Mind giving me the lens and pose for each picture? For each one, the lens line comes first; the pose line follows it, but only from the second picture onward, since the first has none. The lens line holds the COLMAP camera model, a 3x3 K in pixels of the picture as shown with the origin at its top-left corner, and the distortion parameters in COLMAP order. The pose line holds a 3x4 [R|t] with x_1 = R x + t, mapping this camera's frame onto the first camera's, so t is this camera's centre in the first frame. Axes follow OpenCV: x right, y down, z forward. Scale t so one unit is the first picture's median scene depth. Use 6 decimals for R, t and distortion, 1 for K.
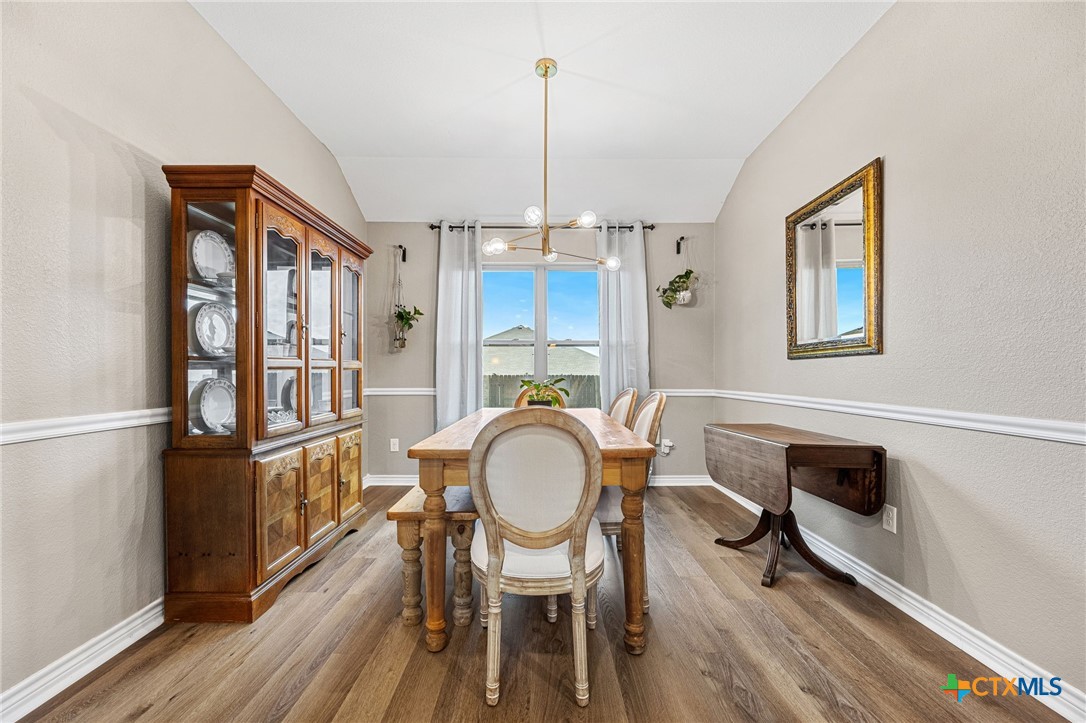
lens RADIAL K [[435.1, 0, 539.8], [0, 435.1, 371.1], [0, 0, 1]] dist [-0.004152, -0.000604]
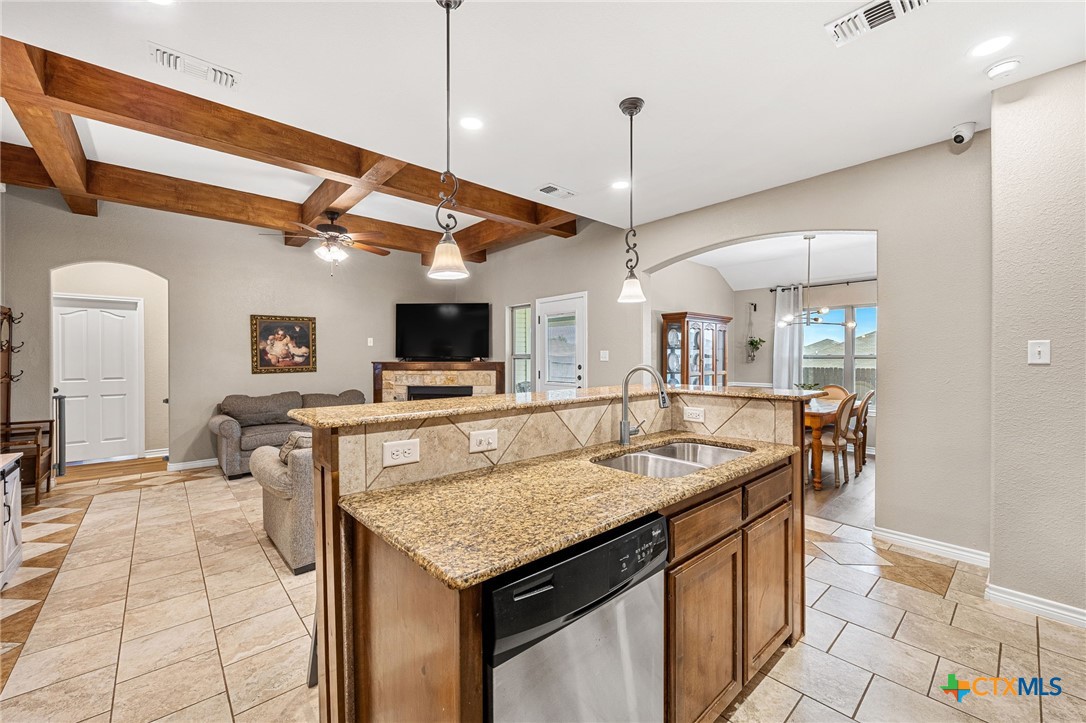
lens RADIAL K [[435.1, 0, 543.4], [0, 435.1, 358.3], [0, 0, 1]] dist [-0.004152, -0.000604]
pose [[0.663728, 0.000640, -0.747973, 0.519804], [-0.001639, 0.999998, -0.000600, -0.070820], [0.747972, 0.001624, 0.663728, -0.964298]]
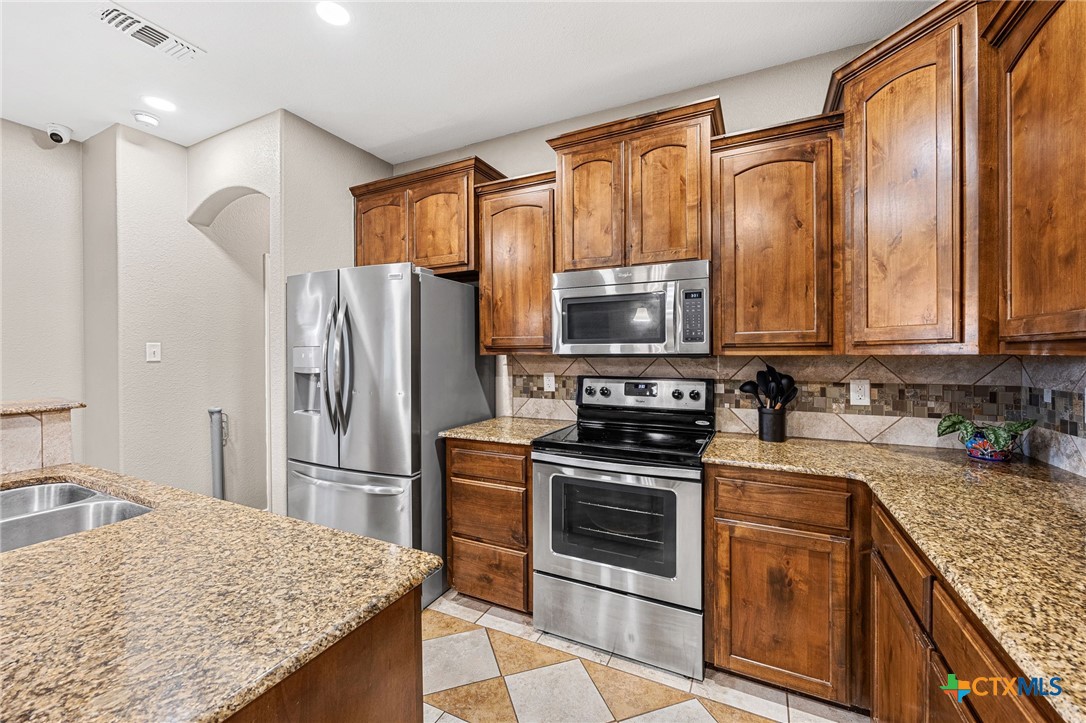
lens RADIAL K [[435.1, 0, 539.9], [0, 435.1, 357.3], [0, 0, 1]] dist [-0.004152, -0.000604]
pose [[0.450533, -0.008666, 0.892718, 0.121285], [0.005345, 0.999961, 0.007009, -0.073593], [-0.892744, 0.001614, 0.450561, -1.014208]]
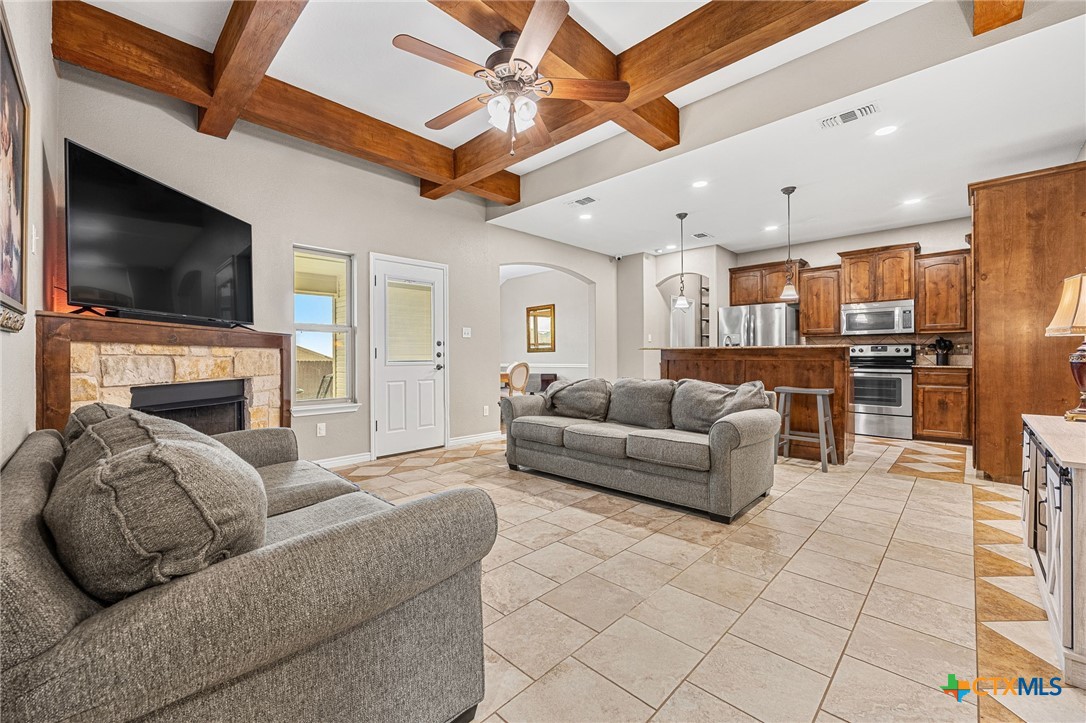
lens RADIAL K [[435.1, 0, 536.6], [0, 435.1, 357.6], [0, 0, 1]] dist [-0.004152, -0.000604]
pose [[0.704910, -0.004562, 0.709282, -1.387675], [0.006107, 0.999981, 0.000362, 0.010029], [-0.709270, 0.004076, 0.704925, -1.095329]]
